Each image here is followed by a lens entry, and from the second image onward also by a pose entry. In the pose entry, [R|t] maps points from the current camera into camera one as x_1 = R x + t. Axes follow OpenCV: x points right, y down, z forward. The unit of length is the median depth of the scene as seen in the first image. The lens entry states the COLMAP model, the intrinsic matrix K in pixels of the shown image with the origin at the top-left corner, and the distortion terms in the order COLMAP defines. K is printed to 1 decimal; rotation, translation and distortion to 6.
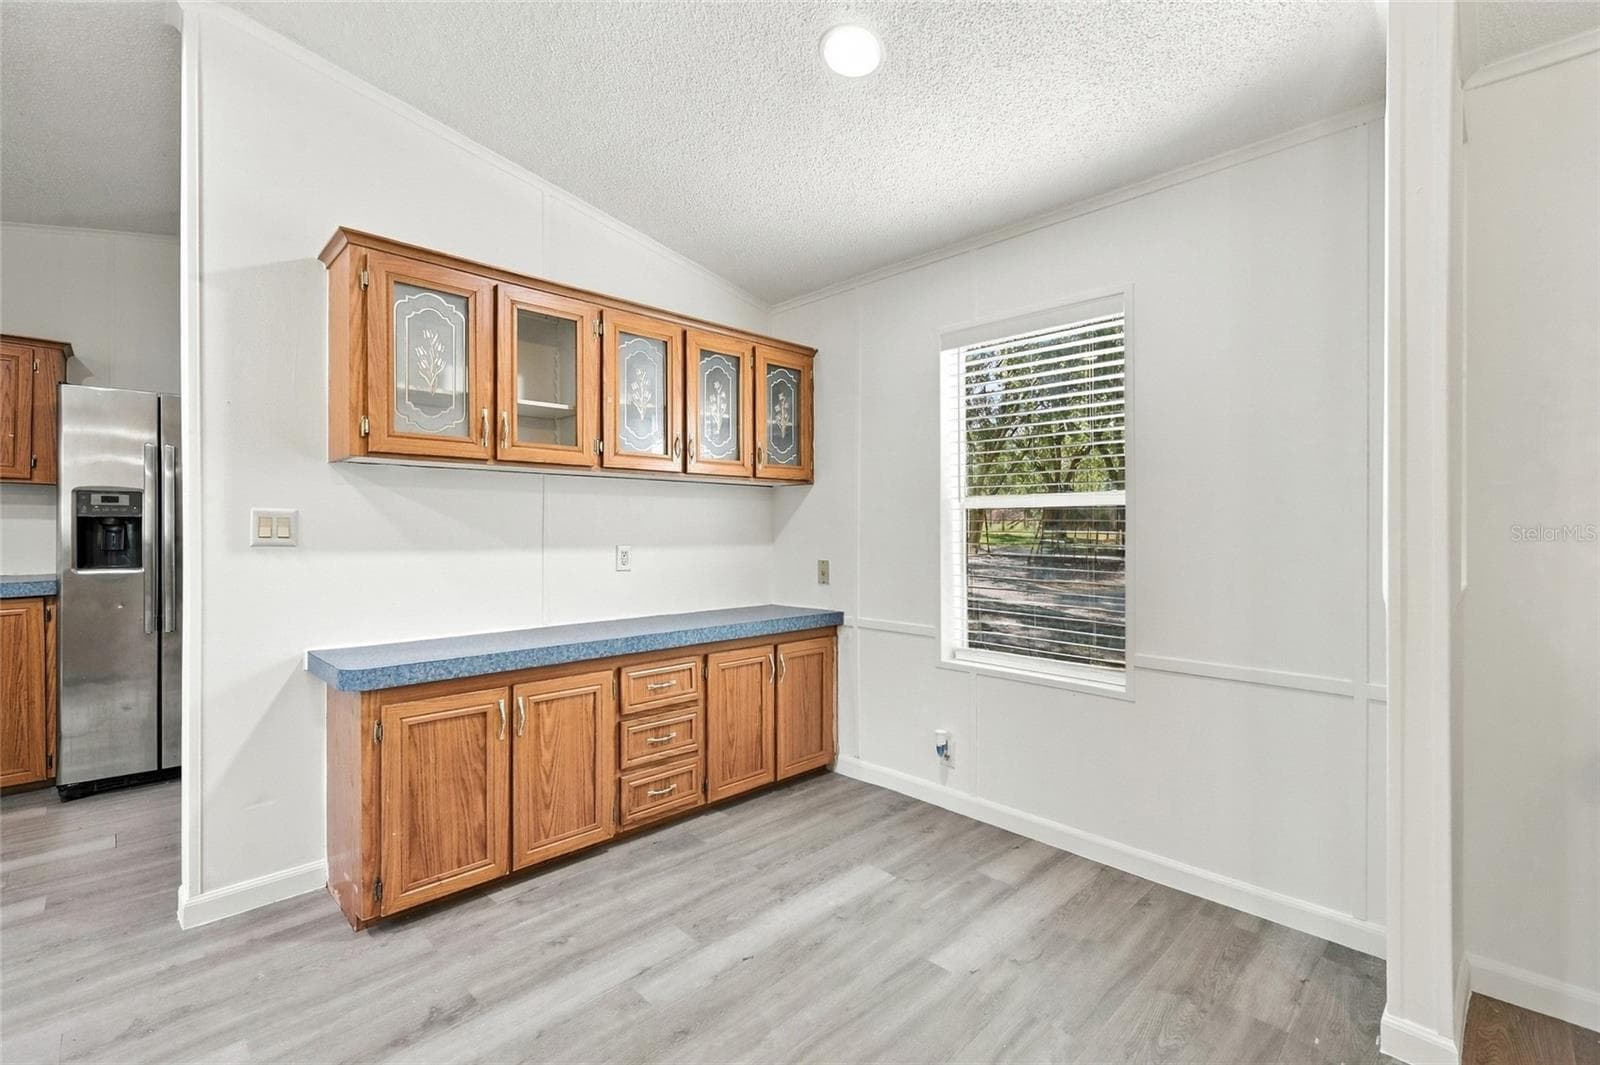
lens RADIAL K [[717.7, 0, 796.9], [0, 717.7, 527.8], [0, 0, 1]] dist [0.000233, -0.000145]
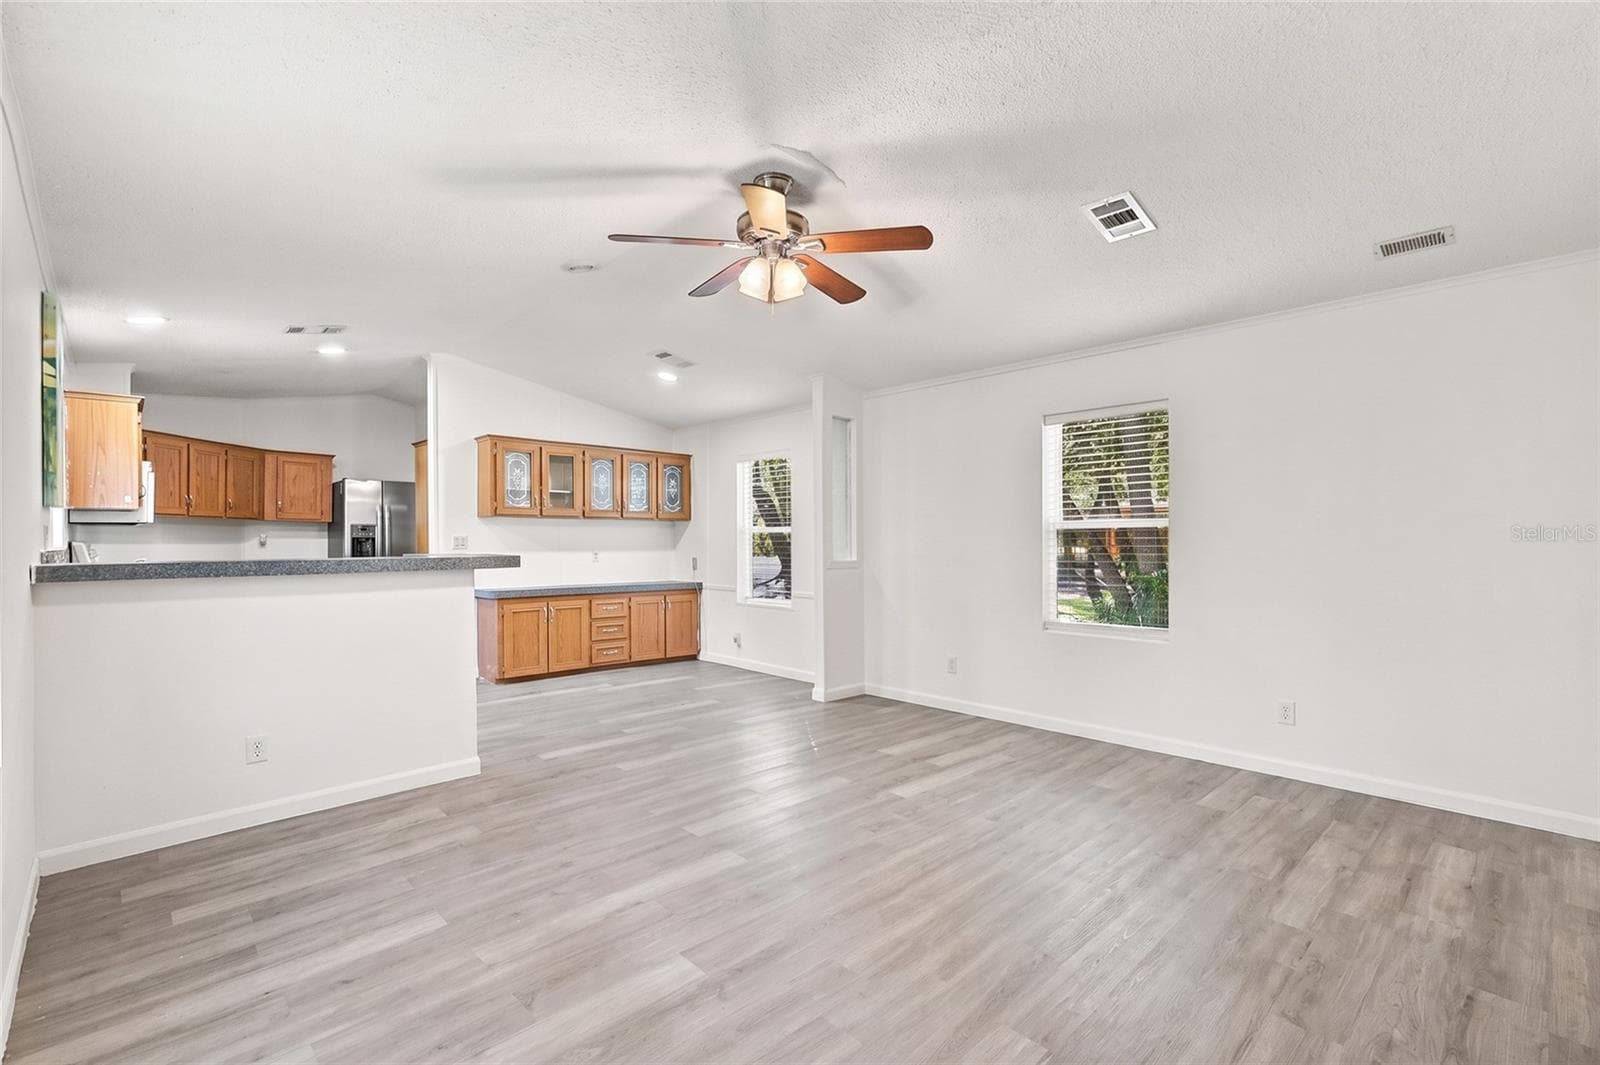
lens RADIAL K [[717.7, 0, 800.5], [0, 717.7, 537.8], [0, 0, 1]] dist [0.000233, -0.000145]
pose [[0.999995, -0.001258, -0.002782, 0.406868], [0.001250, 0.999994, -0.003192, -0.004645], [0.002786, 0.003188, 0.999991, -1.239538]]
